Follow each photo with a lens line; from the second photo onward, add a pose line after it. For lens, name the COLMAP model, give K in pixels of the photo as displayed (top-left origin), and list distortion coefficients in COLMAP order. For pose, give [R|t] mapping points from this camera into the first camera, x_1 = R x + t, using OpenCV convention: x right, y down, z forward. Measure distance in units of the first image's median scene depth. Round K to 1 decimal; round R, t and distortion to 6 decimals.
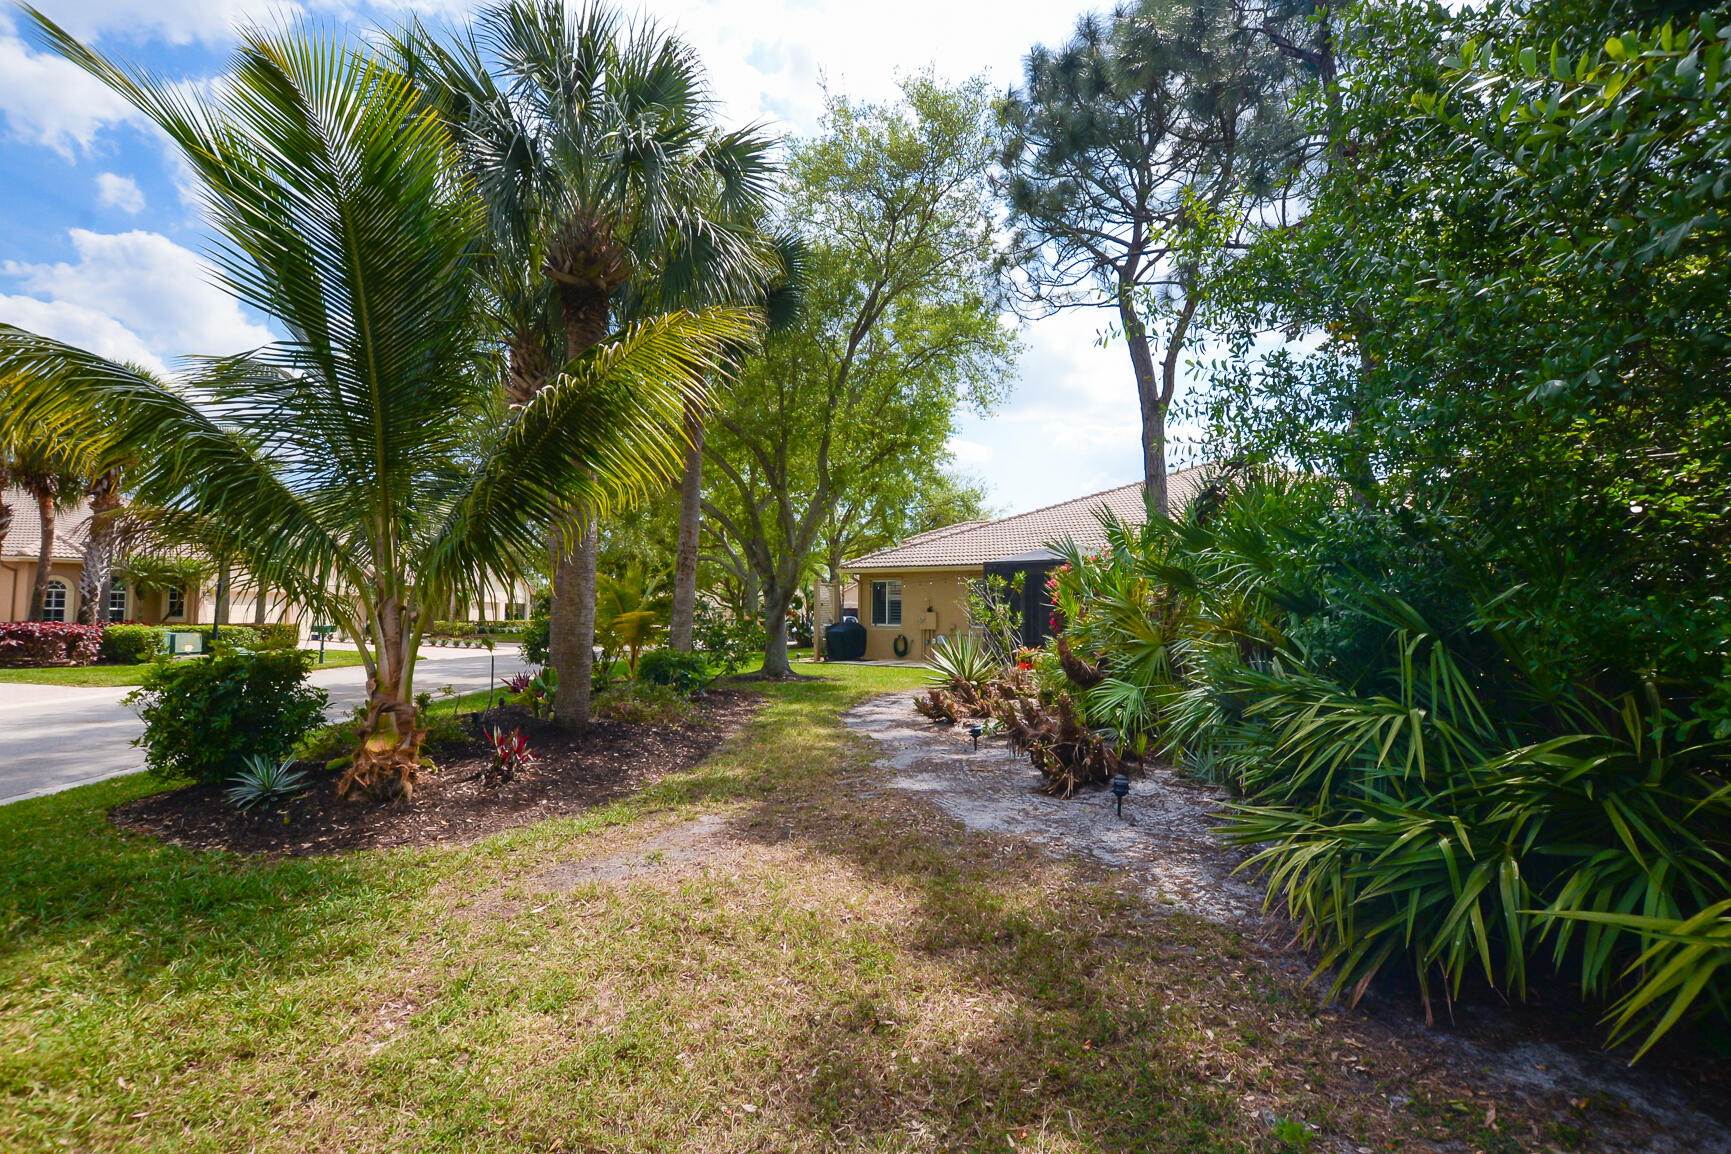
lens RADIAL K [[763.8, 0, 857.6], [0, 763.8, 575.4], [0, 0, 1]] dist [-0.036831, 0.005066]
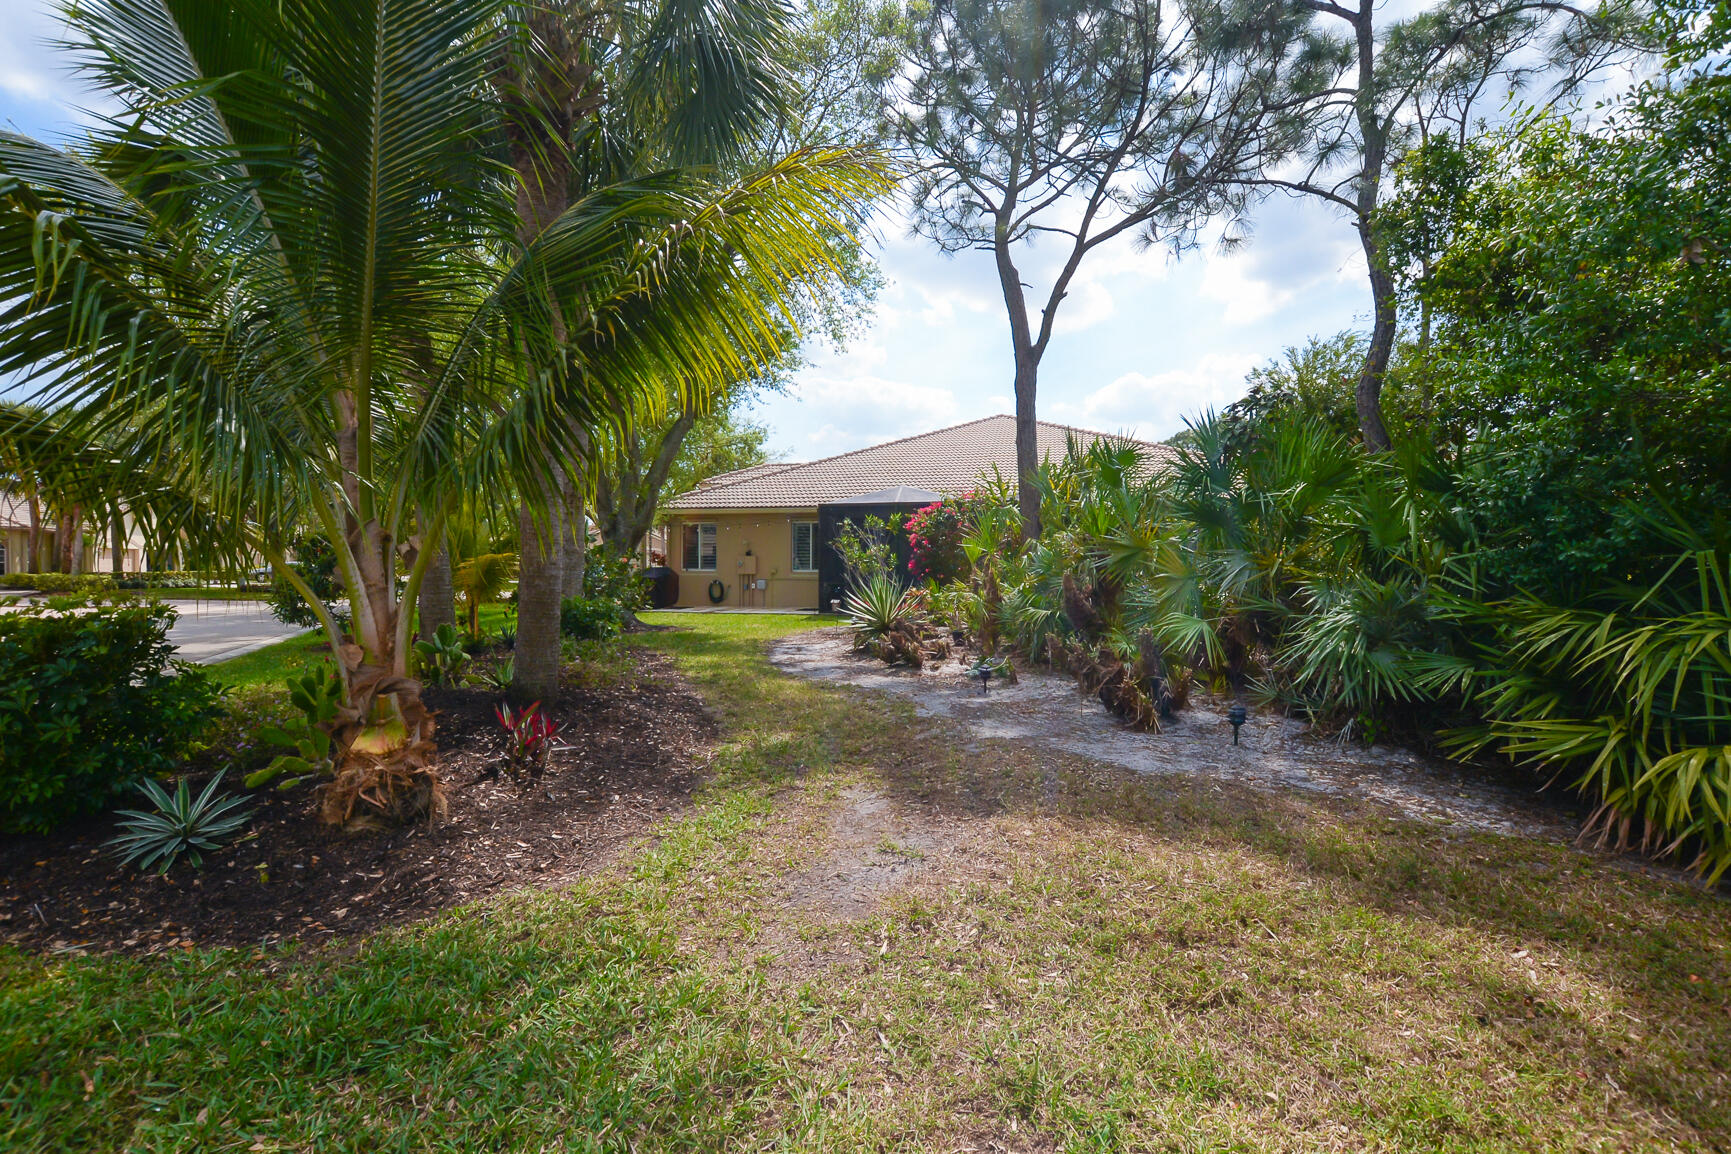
lens RADIAL K [[763.8, 0, 857.6], [0, 763.8, 575.4], [0, 0, 1]] dist [-0.036831, 0.005066]
pose [[0.940053, -0.012391, 0.340804, -0.154201], [-0.011420, 0.997635, 0.067773, 0.008819], [-0.340838, -0.067602, 0.937688, 0.079266]]
